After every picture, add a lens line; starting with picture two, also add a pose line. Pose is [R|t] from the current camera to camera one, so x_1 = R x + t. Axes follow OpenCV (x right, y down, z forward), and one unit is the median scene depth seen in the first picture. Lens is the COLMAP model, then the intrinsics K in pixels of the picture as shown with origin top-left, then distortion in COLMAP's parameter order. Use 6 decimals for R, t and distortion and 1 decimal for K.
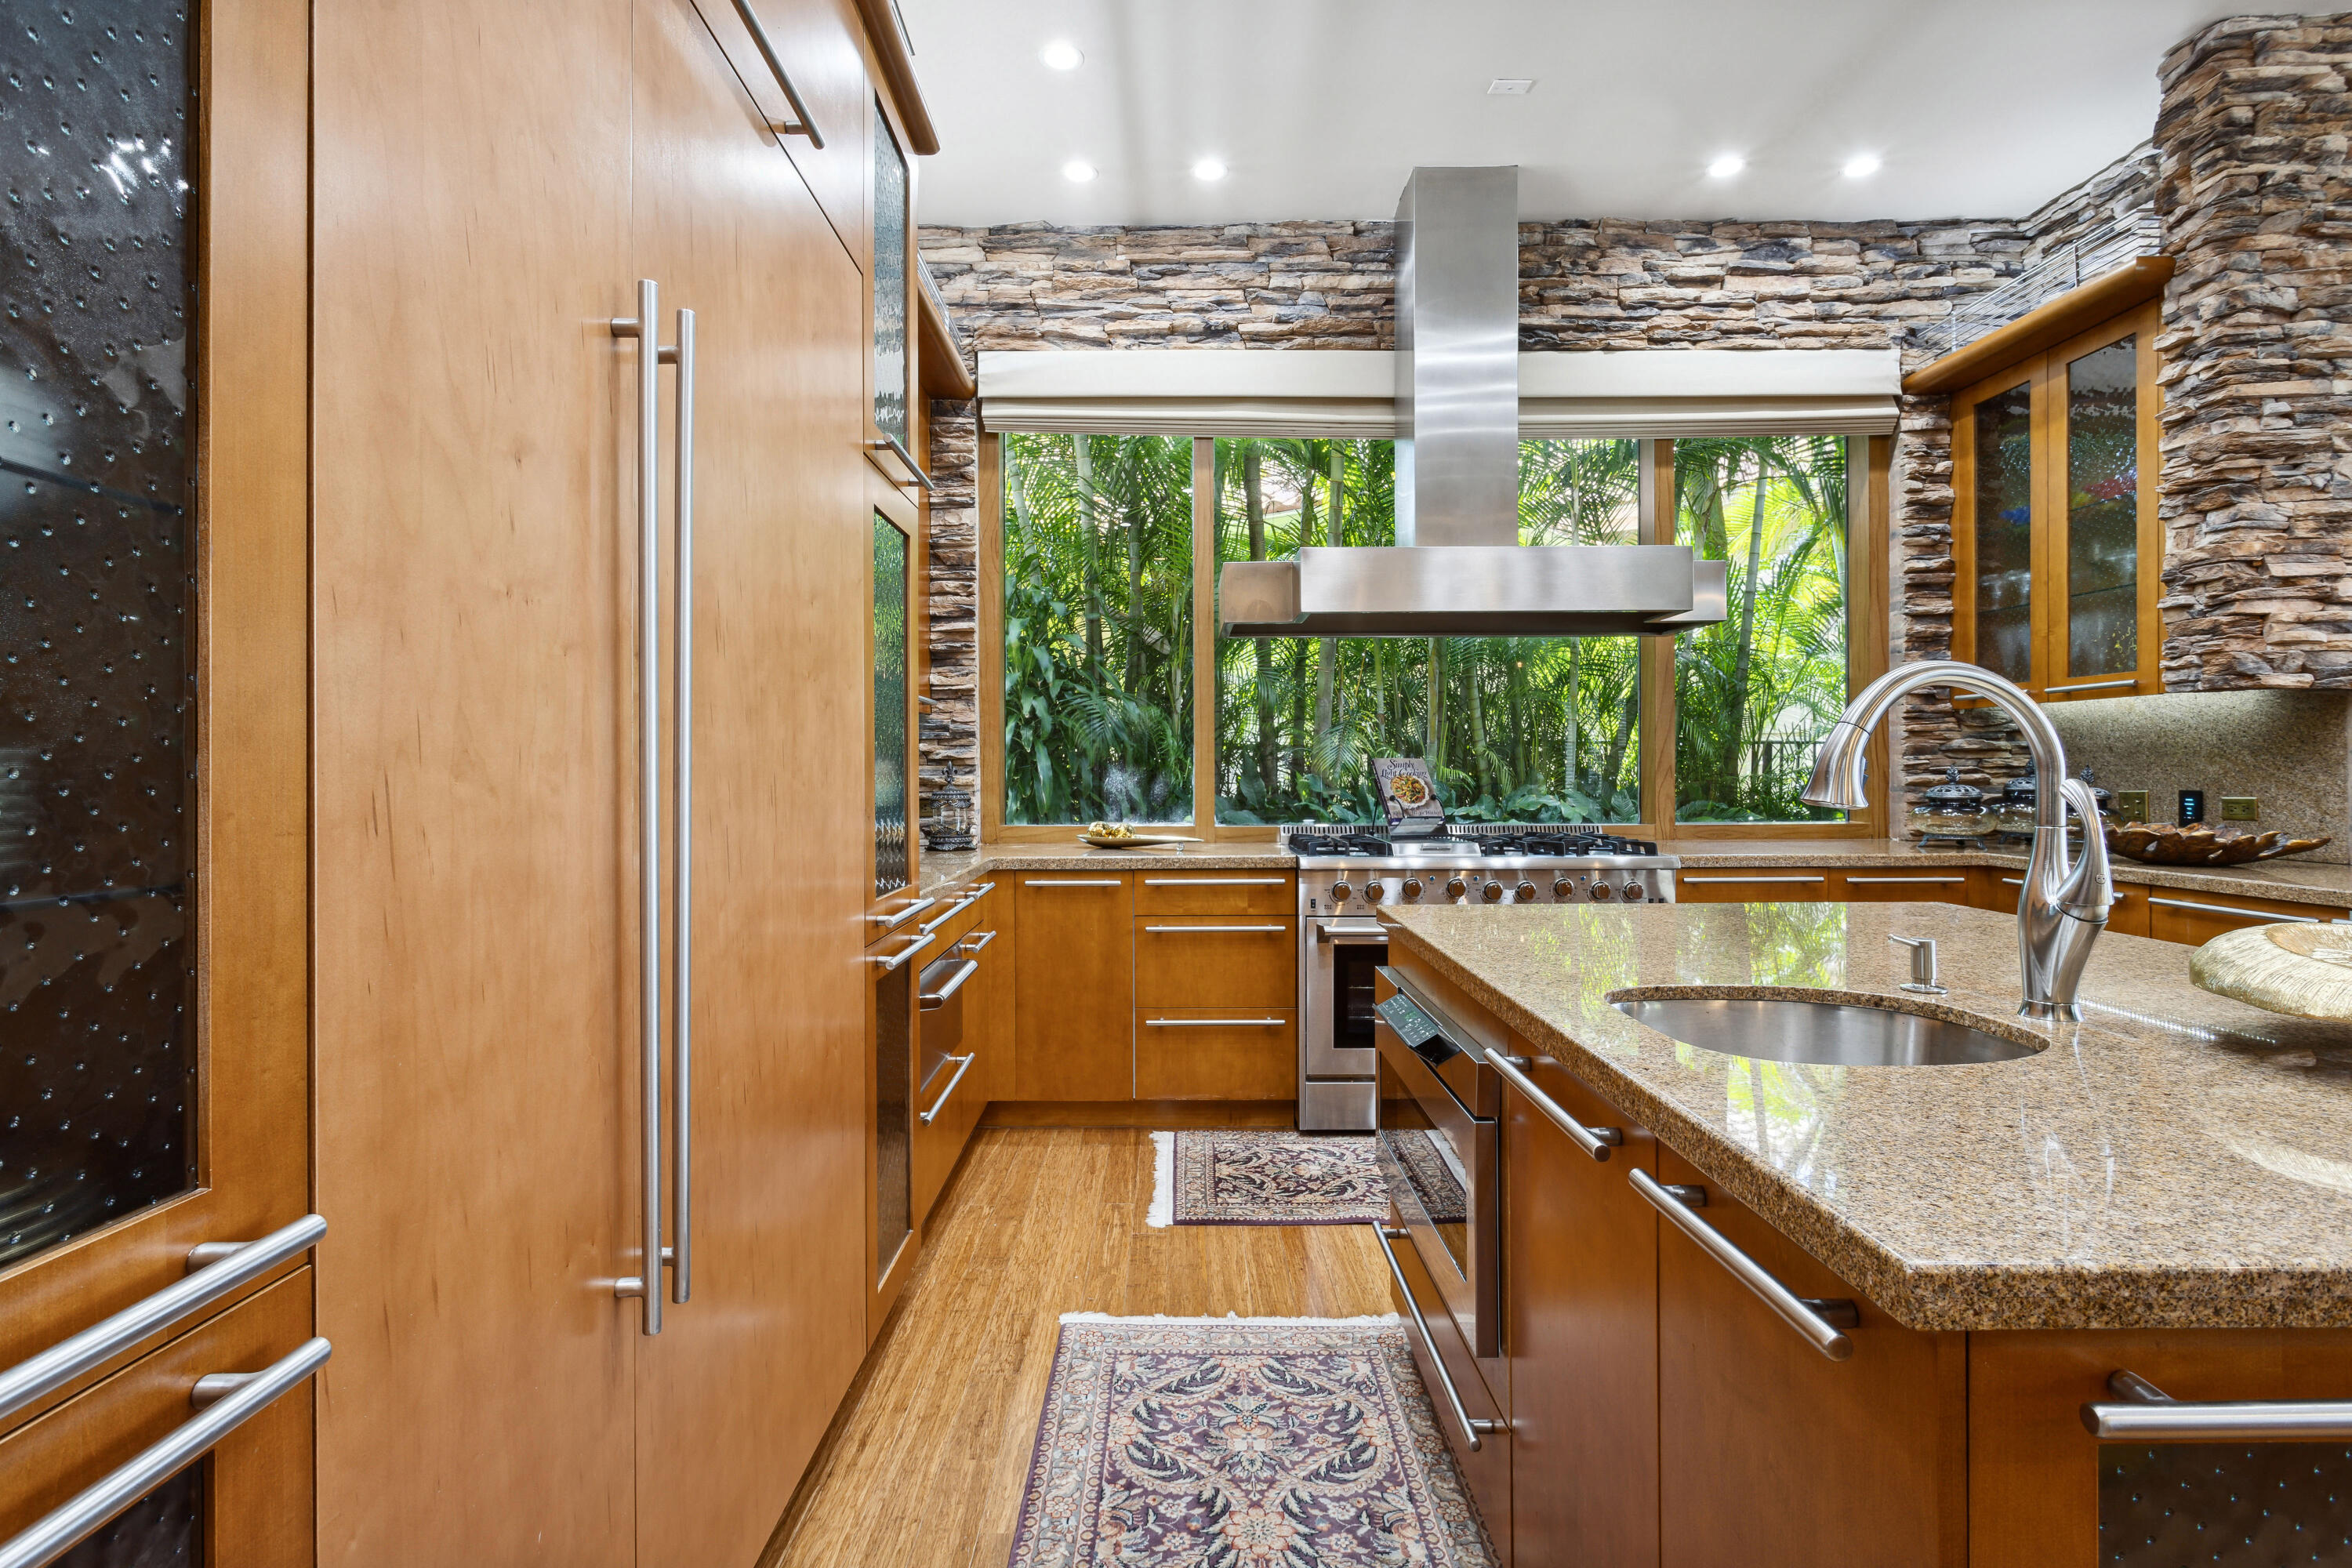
lens RADIAL K [[1137.0, 0, 1175.6], [0, 1137.0, 760.5], [0, 0, 1]] dist [-0.000156, 0.000448]
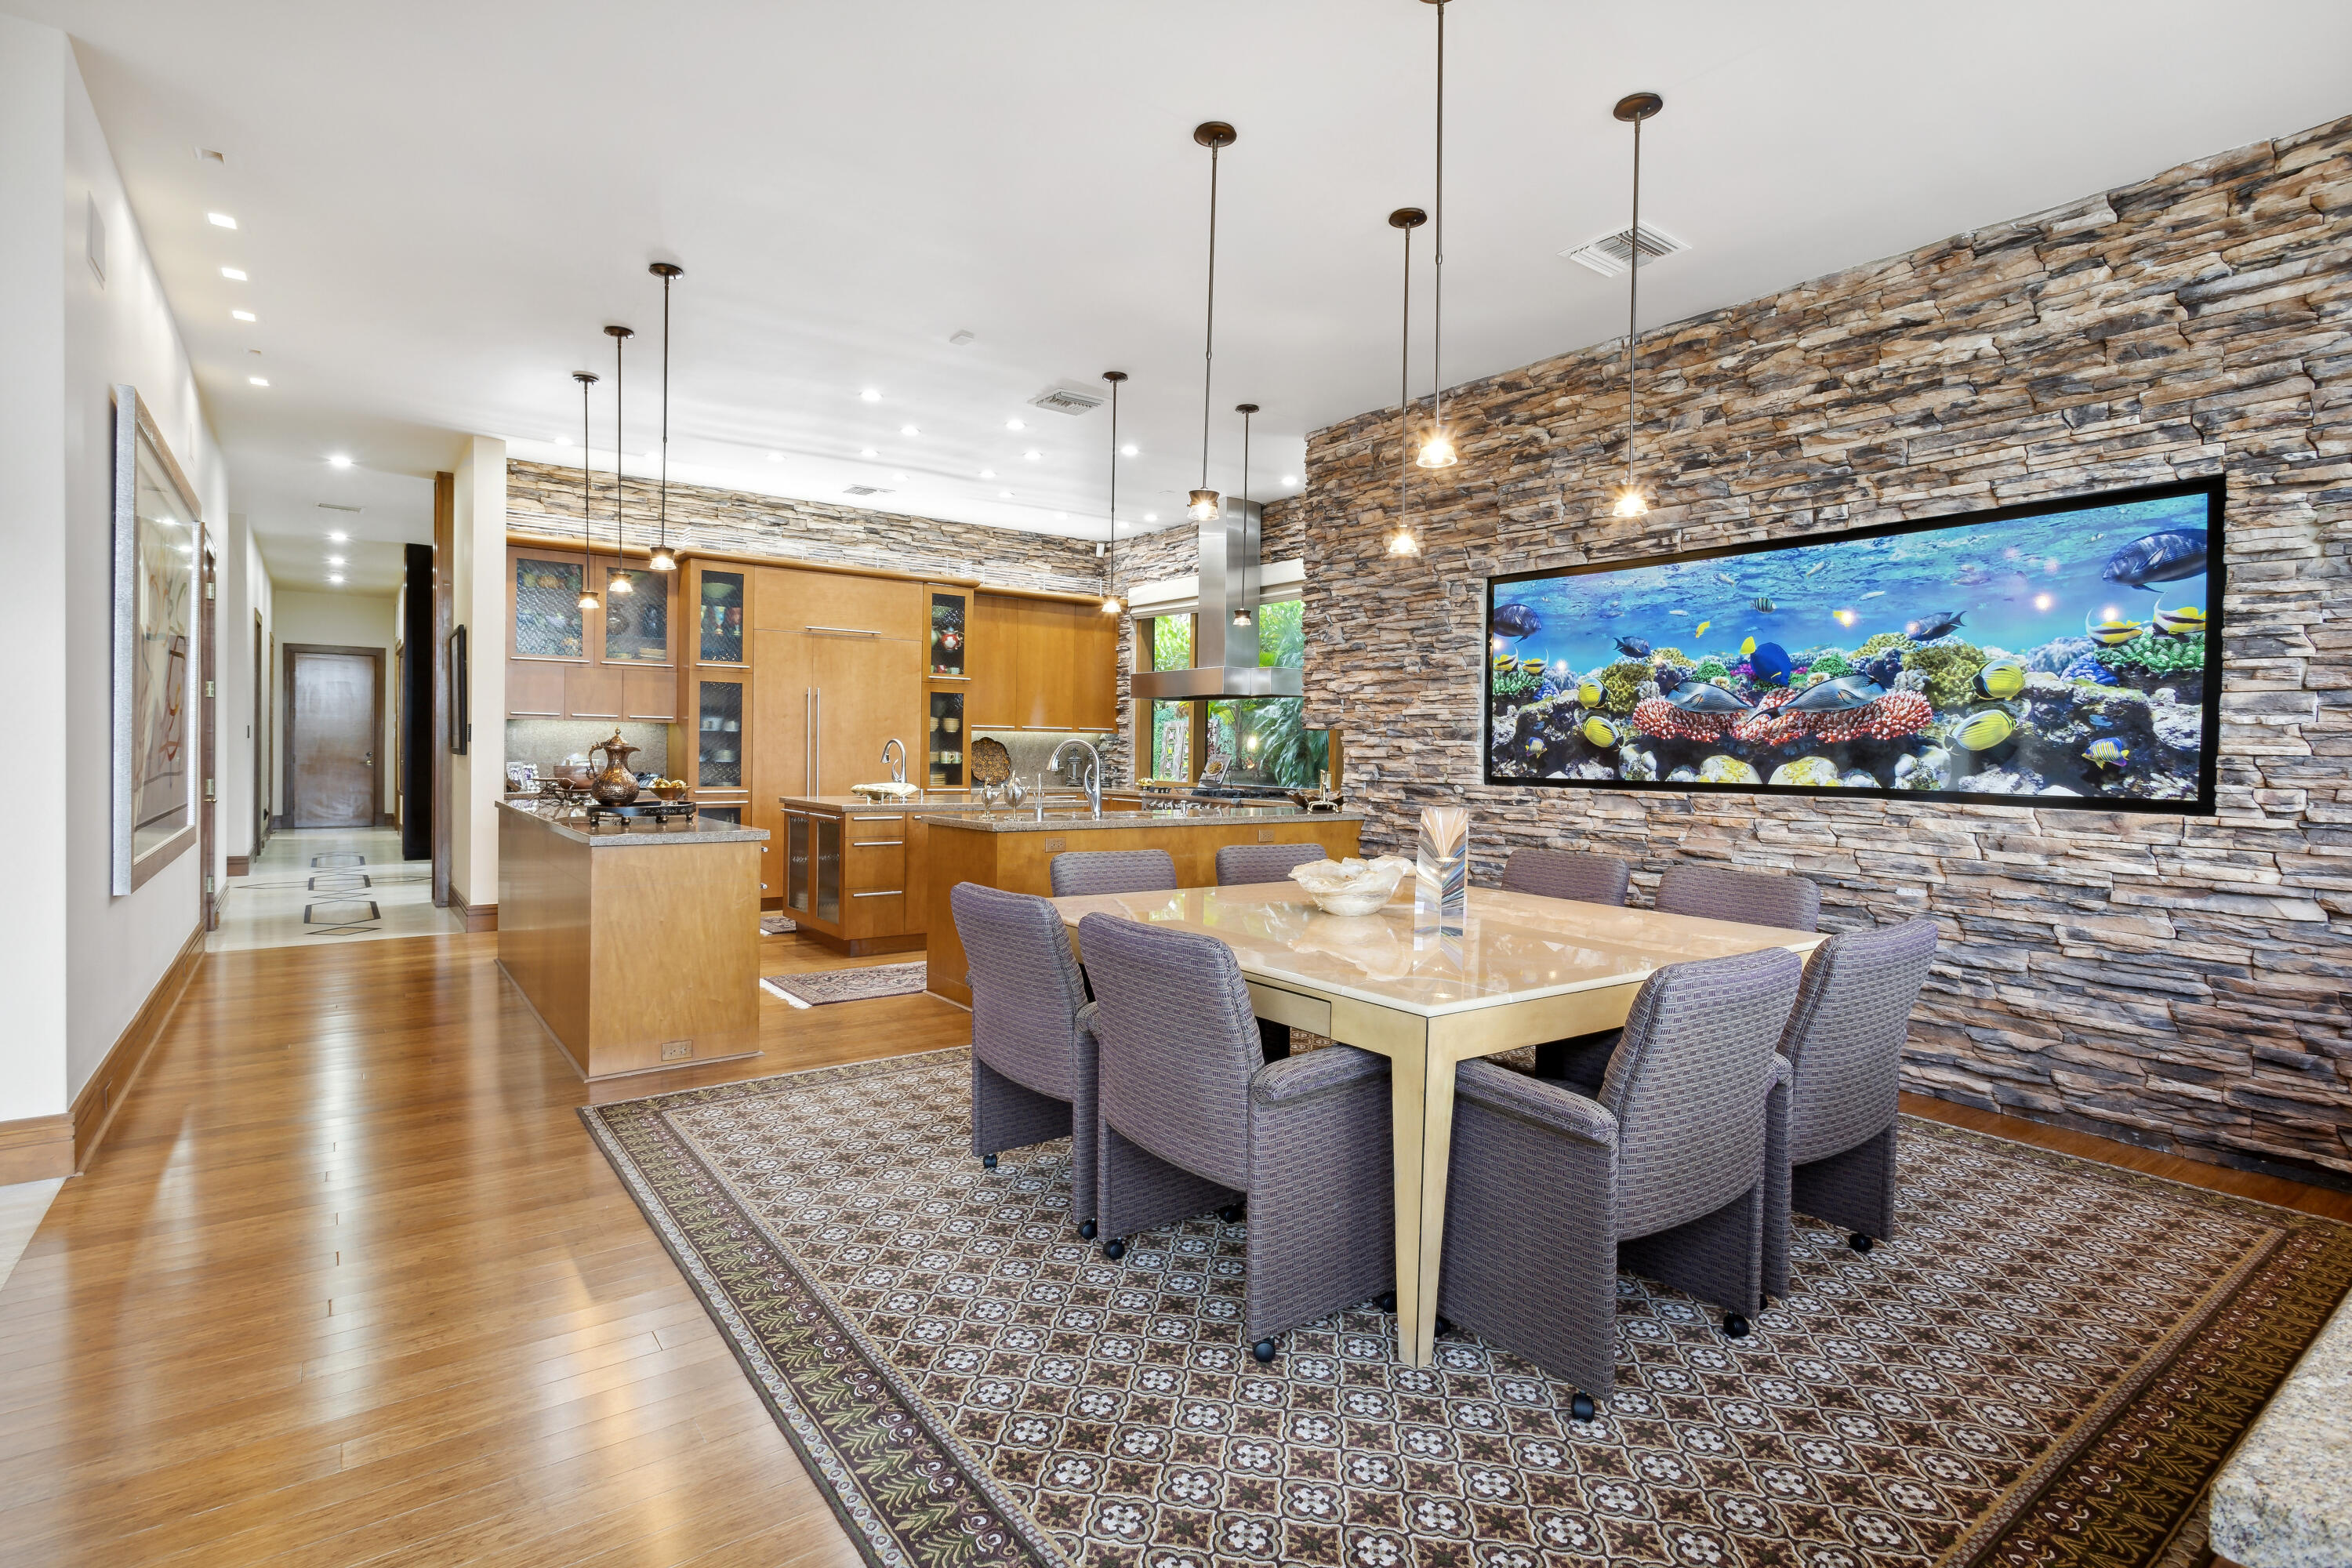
lens RADIAL K [[1137.0, 0, 1175.6], [0, 1137.0, 760.5], [0, 0, 1]] dist [-0.000156, 0.000448]
pose [[0.595795, 0.022463, -0.802822, 1.904433], [-0.011149, 0.999744, 0.019699, -0.031707], [0.803059, -0.002786, 0.595893, -0.409479]]
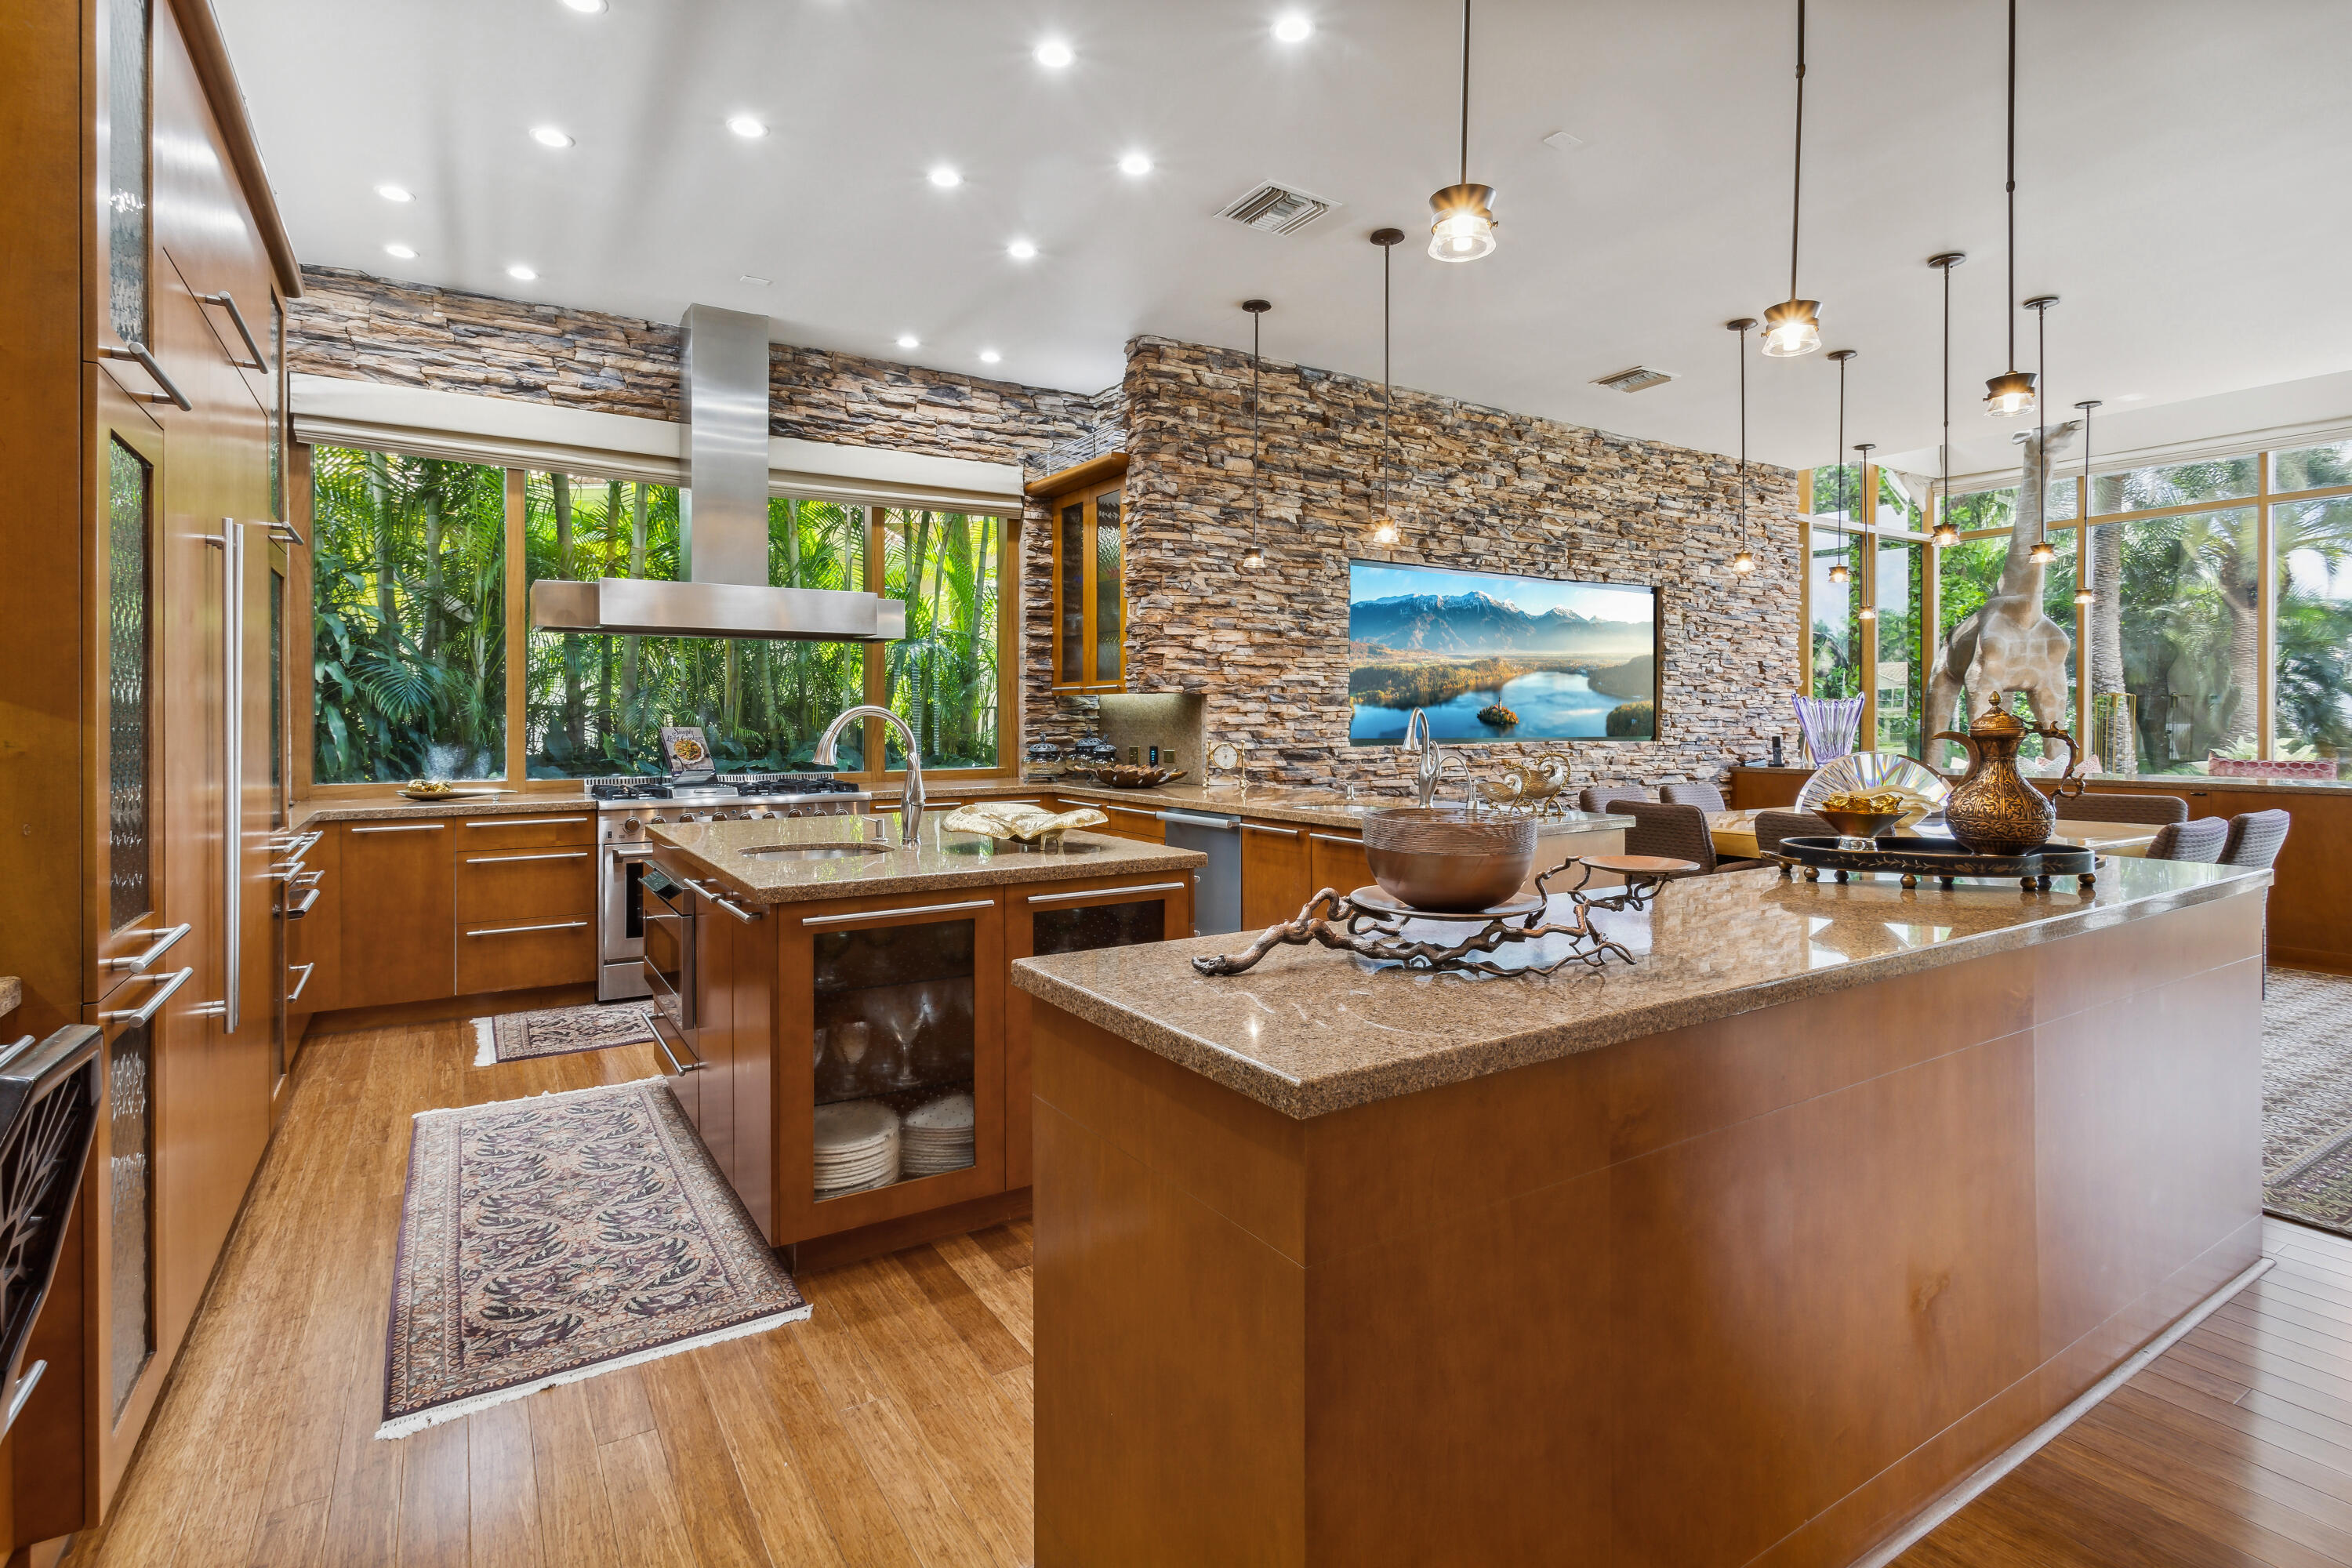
lens RADIAL K [[1129.7, 0, 1152.1], [0, 1129.7, 723.9], [0, 0, 1]] dist [0.000147, 0.005530]
pose [[0.851461, 0.000292, 0.524418, -0.031867], [-0.006738, 0.999923, 0.010382, -0.023012], [-0.524374, -0.012373, 0.851398, -0.433939]]
